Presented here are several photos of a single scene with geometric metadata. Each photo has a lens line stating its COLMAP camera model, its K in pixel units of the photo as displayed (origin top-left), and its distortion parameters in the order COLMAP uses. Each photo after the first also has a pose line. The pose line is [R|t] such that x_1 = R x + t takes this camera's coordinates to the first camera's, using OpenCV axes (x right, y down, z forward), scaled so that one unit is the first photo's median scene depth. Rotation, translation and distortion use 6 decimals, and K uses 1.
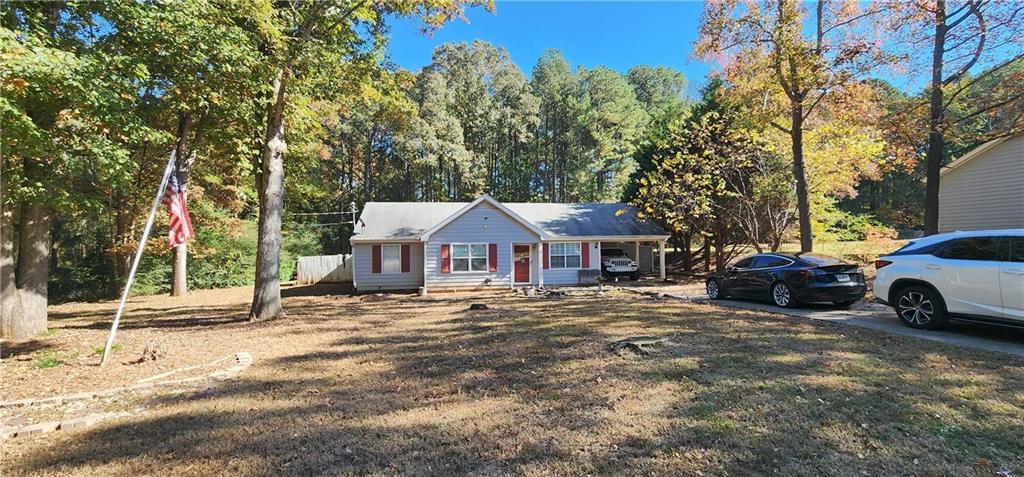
lens RADIAL K [[419.8, 0, 512.2], [0, 419.8, 233.5], [0, 0, 1]] dist [-0.002490, 0.002041]
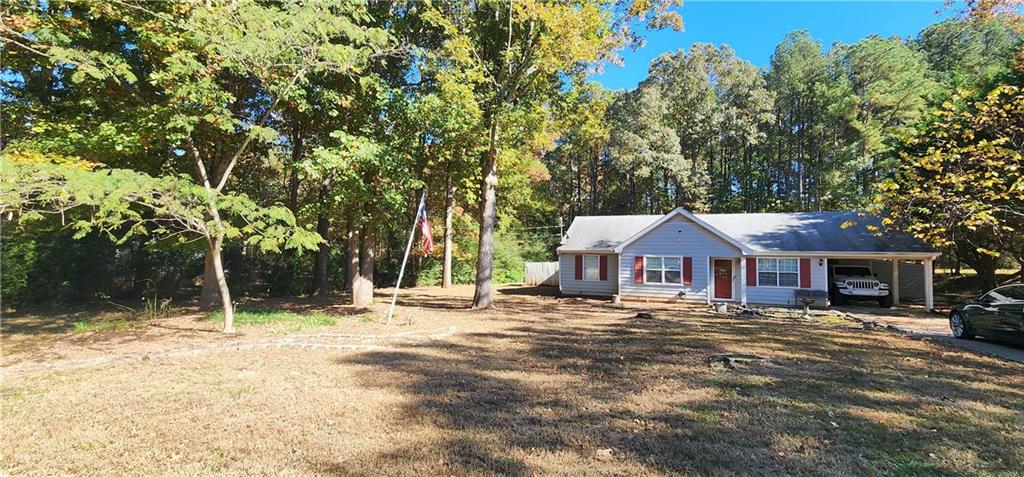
lens RADIAL K [[419.8, 0, 513.9], [0, 419.8, 236.0], [0, 0, 1]] dist [-0.002490, 0.002041]
pose [[0.853004, 0.004125, -0.521888, 0.125145], [-0.011138, 0.999885, -0.010302, -0.010839], [0.521786, 0.014600, 0.852952, -0.066219]]
